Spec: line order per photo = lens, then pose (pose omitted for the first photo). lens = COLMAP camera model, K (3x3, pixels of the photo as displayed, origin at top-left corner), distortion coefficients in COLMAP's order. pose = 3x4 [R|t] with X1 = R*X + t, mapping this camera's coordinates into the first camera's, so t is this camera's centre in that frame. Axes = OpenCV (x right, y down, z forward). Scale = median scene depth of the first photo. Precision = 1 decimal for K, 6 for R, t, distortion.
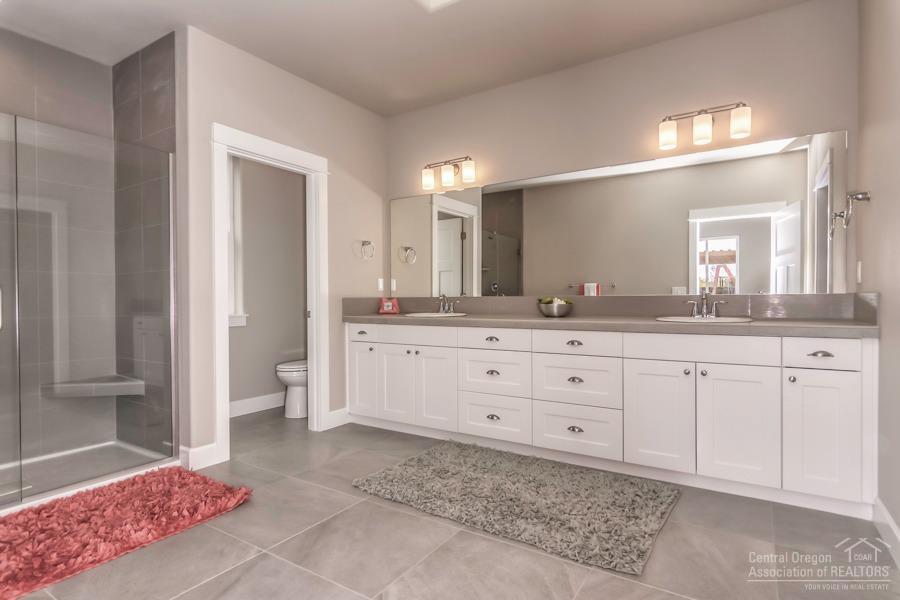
lens RADIAL K [[475.9, 0, 449.8], [0, 475.9, 298.6], [0, 0, 1]] dist [0.001588, -0.001315]
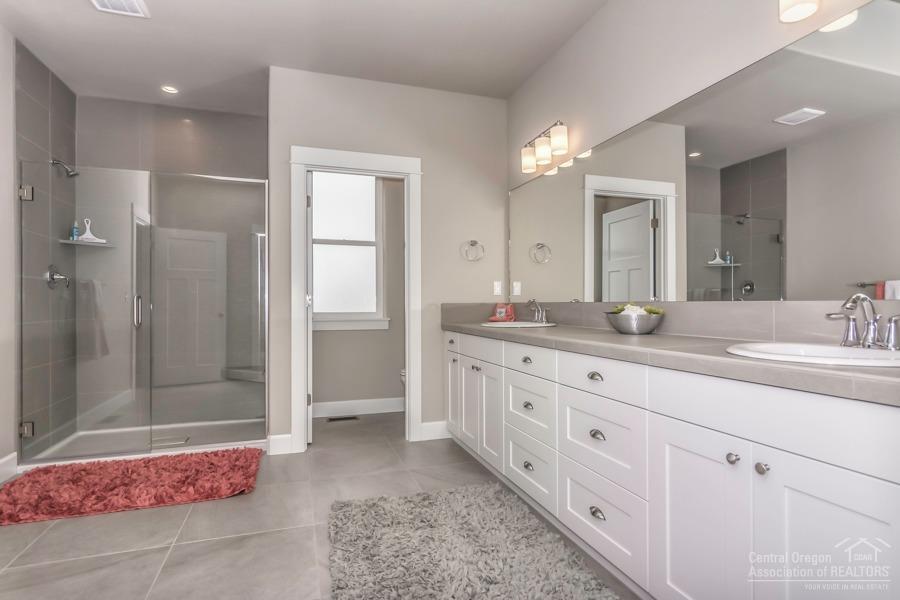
lens RADIAL K [[475.9, 0, 454.1], [0, 475.9, 298.9], [0, 0, 1]] dist [0.001588, -0.001315]
pose [[0.778878, -0.001208, -0.627174, 0.385559], [-0.003606, 0.999973, -0.006404, -0.004087], [0.627165, 0.007249, 0.778853, 0.289708]]
